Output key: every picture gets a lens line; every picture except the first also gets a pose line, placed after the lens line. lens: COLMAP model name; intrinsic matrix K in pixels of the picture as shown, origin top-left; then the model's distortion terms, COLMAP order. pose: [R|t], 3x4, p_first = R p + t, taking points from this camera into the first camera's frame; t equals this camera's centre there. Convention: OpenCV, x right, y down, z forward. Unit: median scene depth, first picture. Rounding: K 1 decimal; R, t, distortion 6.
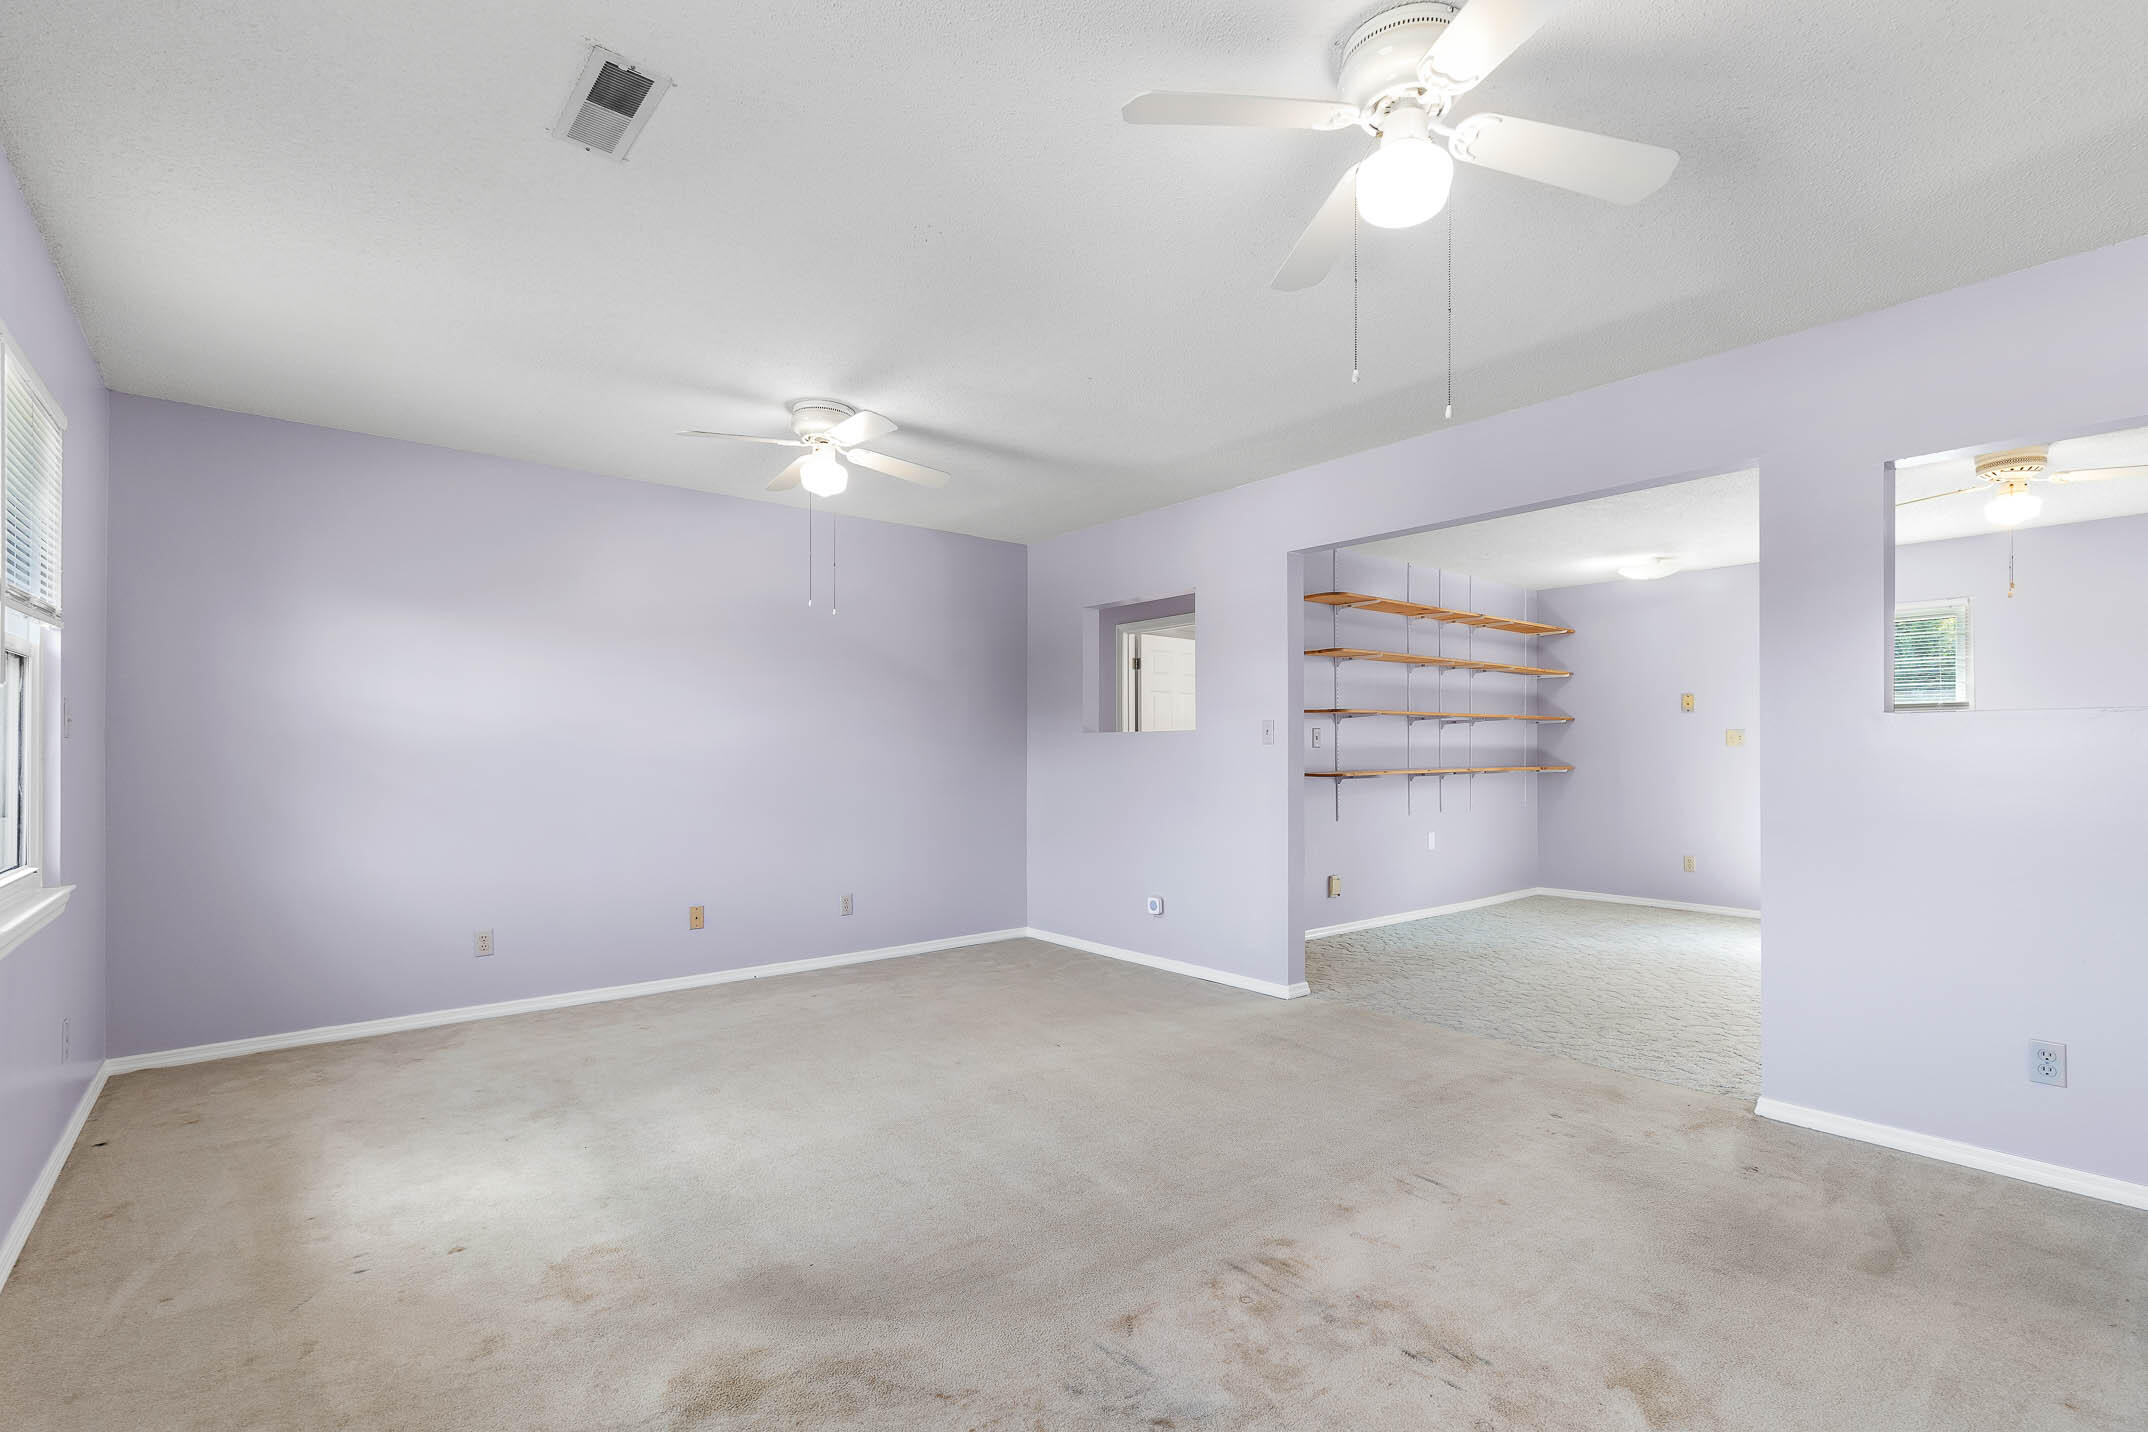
lens RADIAL K [[987.6, 0, 1069.3], [0, 987.6, 741.3], [0, 0, 1]] dist [0.001924, -0.000053]
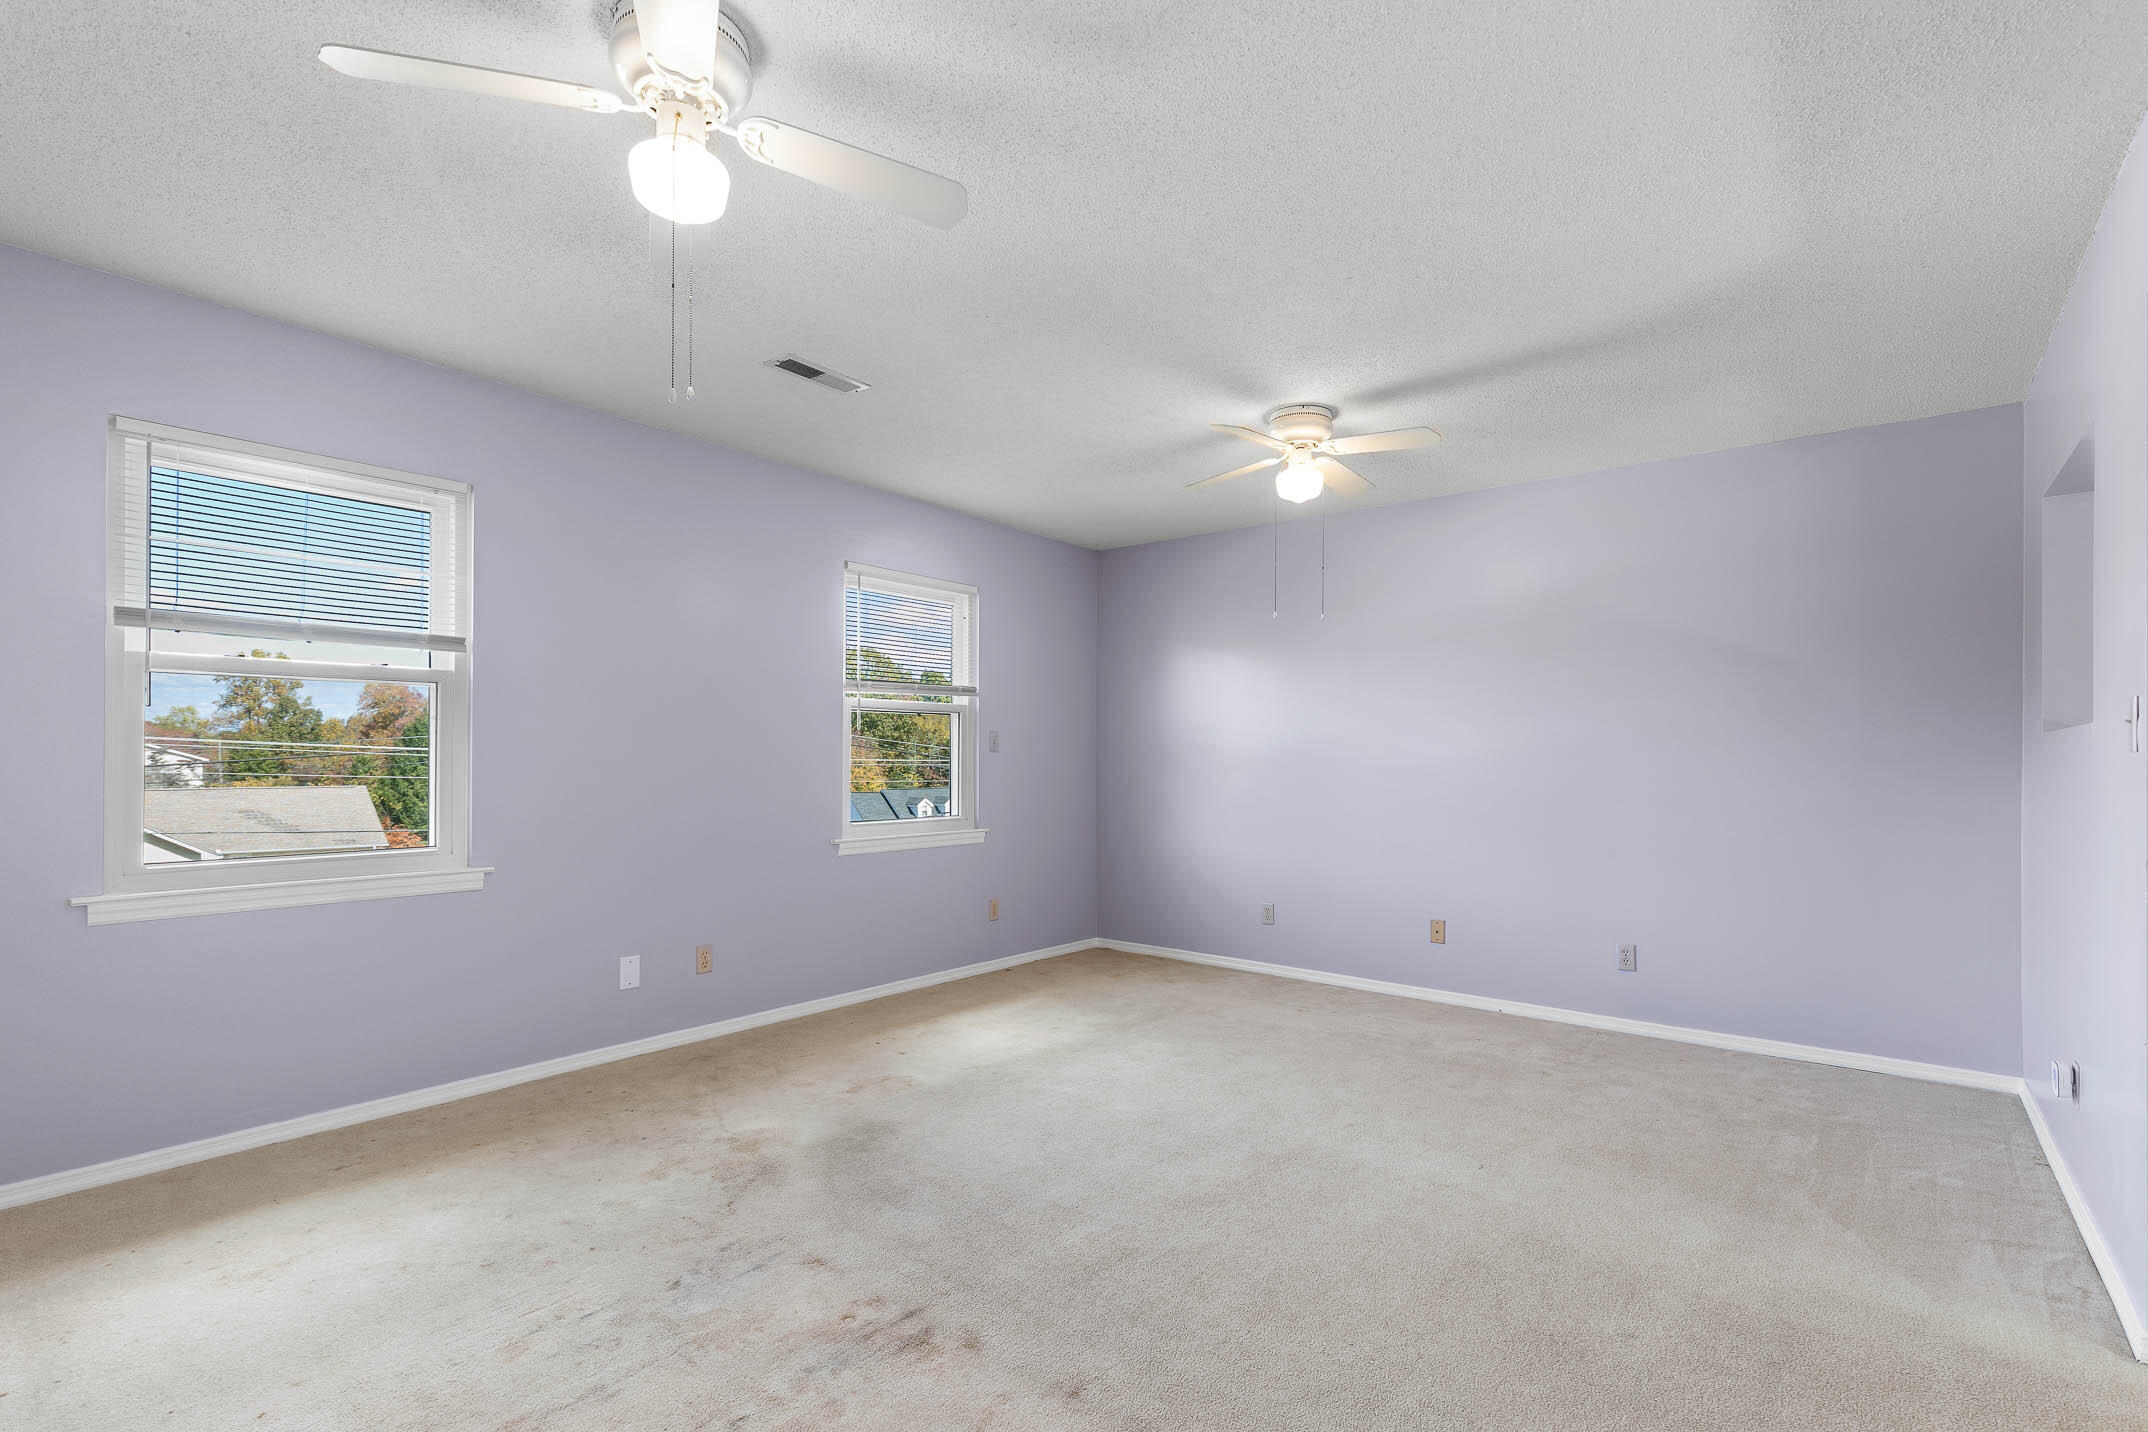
lens RADIAL K [[987.6, 0, 1069.3], [0, 987.6, 741.3], [0, 0, 1]] dist [0.001924, -0.000053]
pose [[0.206624, -0.013360, -0.978329, 0.930192], [-0.002626, 0.999896, -0.014209, 0.006961], [0.978417, 0.005505, 0.206567, 0.793534]]
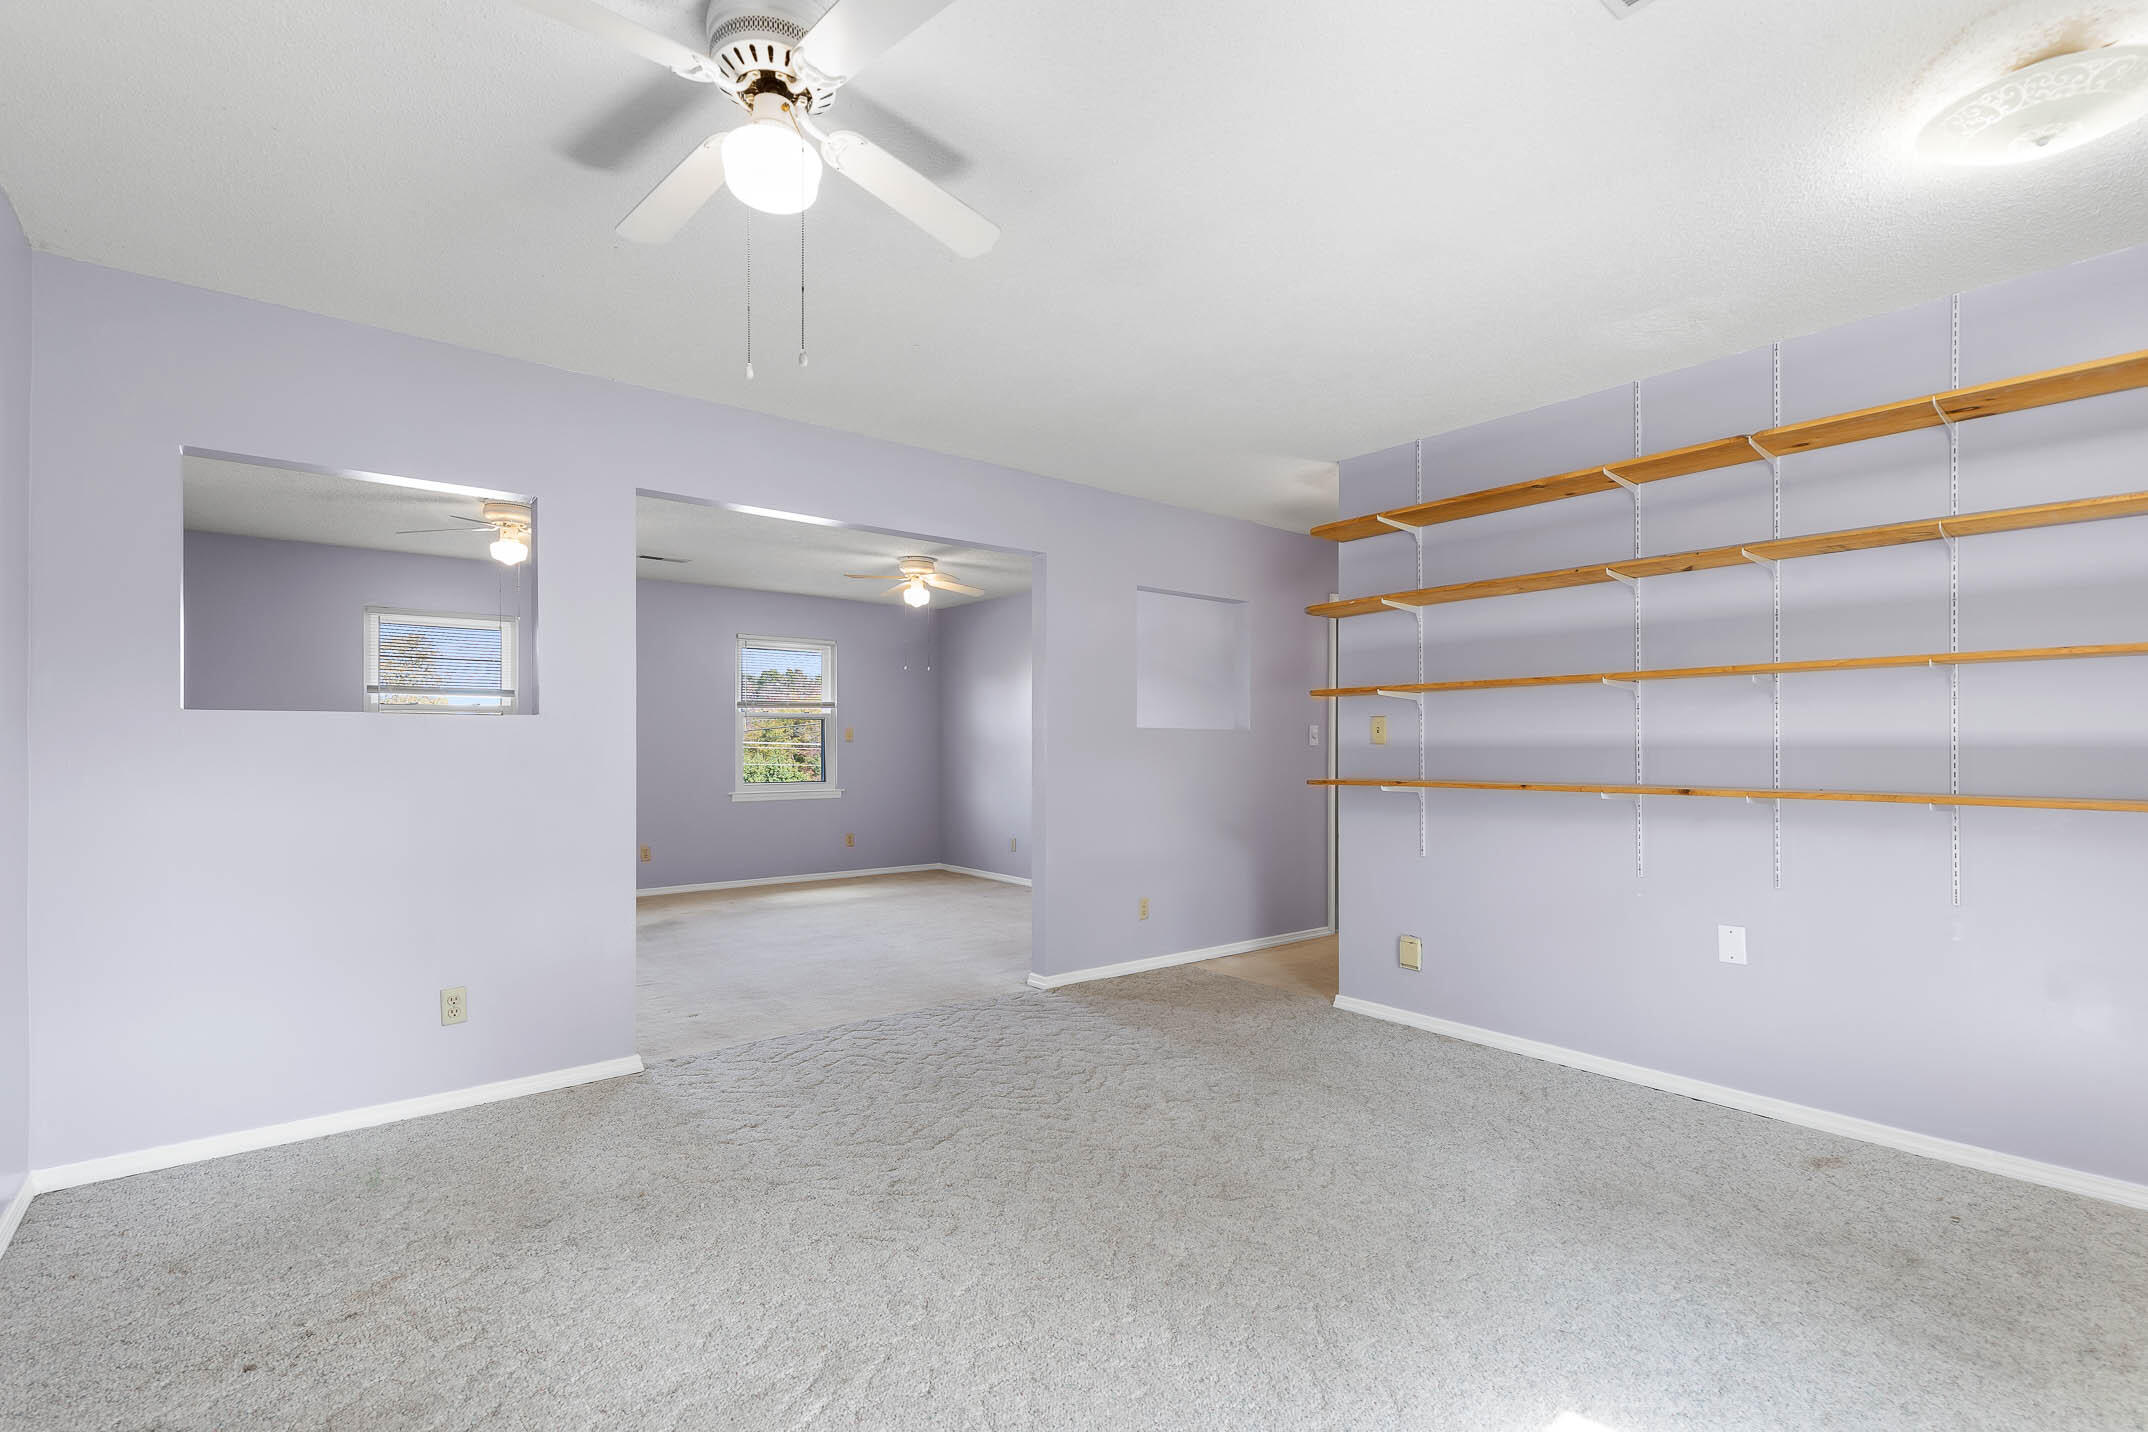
lens RADIAL K [[987.6, 0, 1069.3], [0, 987.6, 741.3], [0, 0, 1]] dist [0.001924, -0.000053]
pose [[0.017768, -0.005463, -0.999827, 2.198999], [0.004247, 0.999976, -0.005388, 0.016296], [0.999833, -0.004151, 0.017790, 1.727194]]
